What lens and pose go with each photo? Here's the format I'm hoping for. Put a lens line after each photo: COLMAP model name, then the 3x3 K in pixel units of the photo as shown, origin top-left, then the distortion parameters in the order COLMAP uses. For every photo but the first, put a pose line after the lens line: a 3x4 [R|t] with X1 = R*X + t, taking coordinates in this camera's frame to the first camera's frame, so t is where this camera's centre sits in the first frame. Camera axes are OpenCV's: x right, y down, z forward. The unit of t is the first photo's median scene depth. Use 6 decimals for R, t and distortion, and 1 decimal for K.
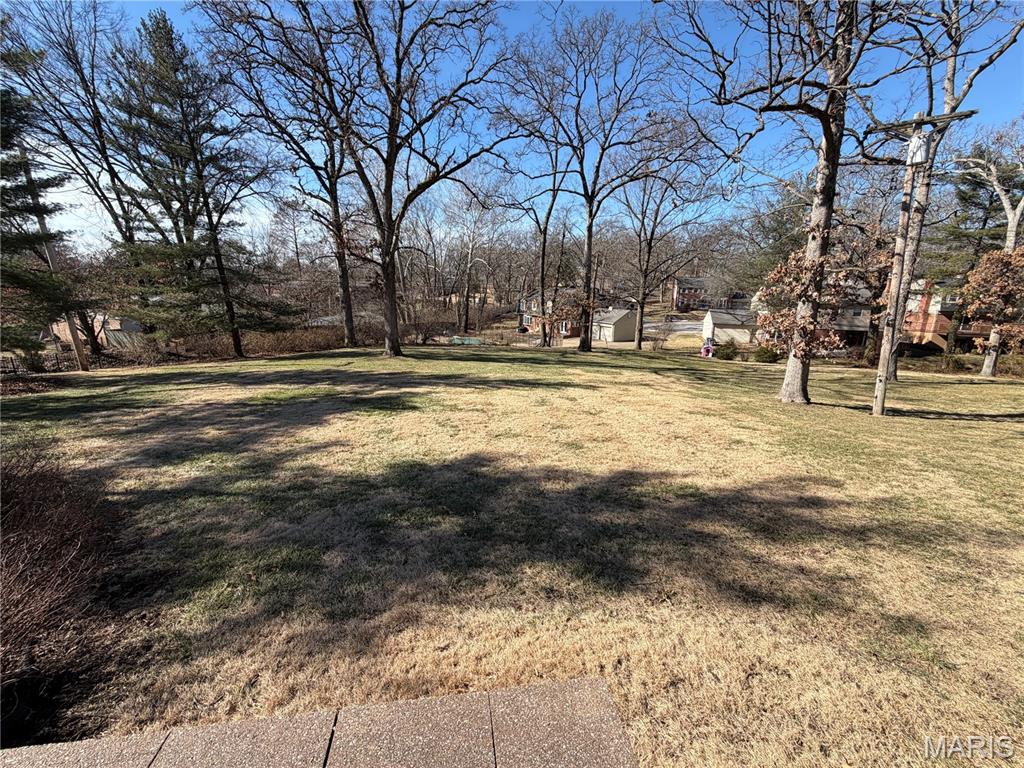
lens RADIAL K [[405.0, 0, 511.4], [0, 405.0, 381.5], [0, 0, 1]] dist [0.000222, -0.000051]
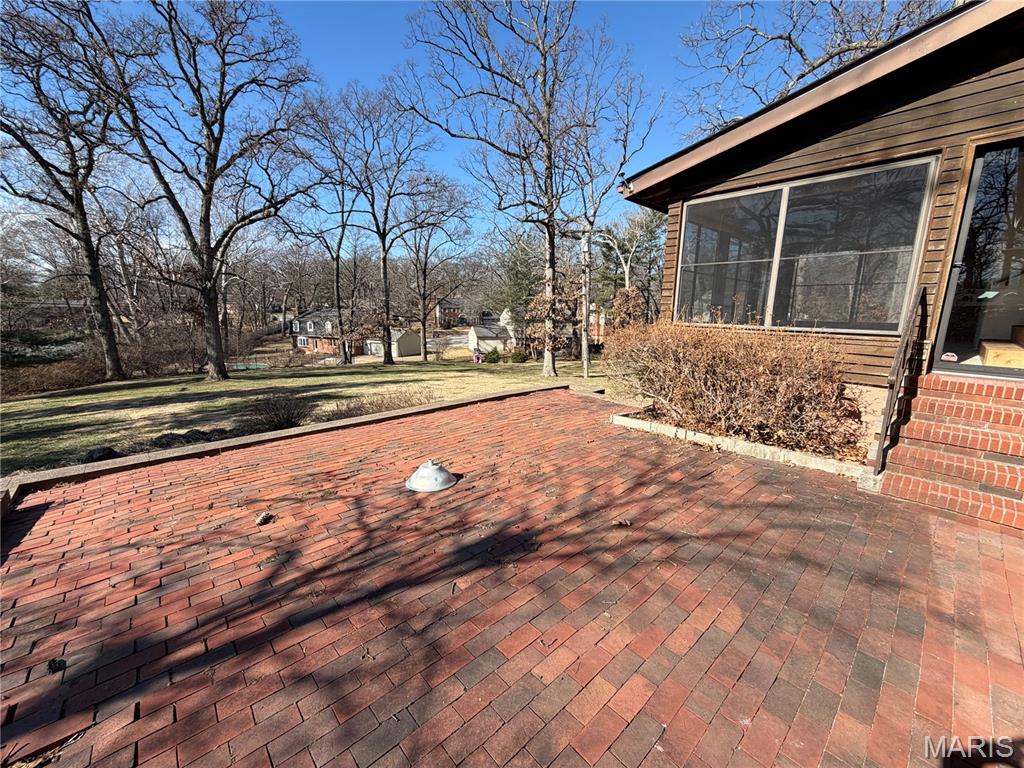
lens RADIAL K [[405.0, 0, 511.4], [0, 405.0, 381.5], [0, 0, 1]] dist [0.000222, -0.000051]
pose [[0.836286, -0.100858, 0.538936, -0.169654], [0.124824, 0.992146, -0.008021, 0.028795], [-0.533895, 0.073980, 0.842308, -0.167353]]
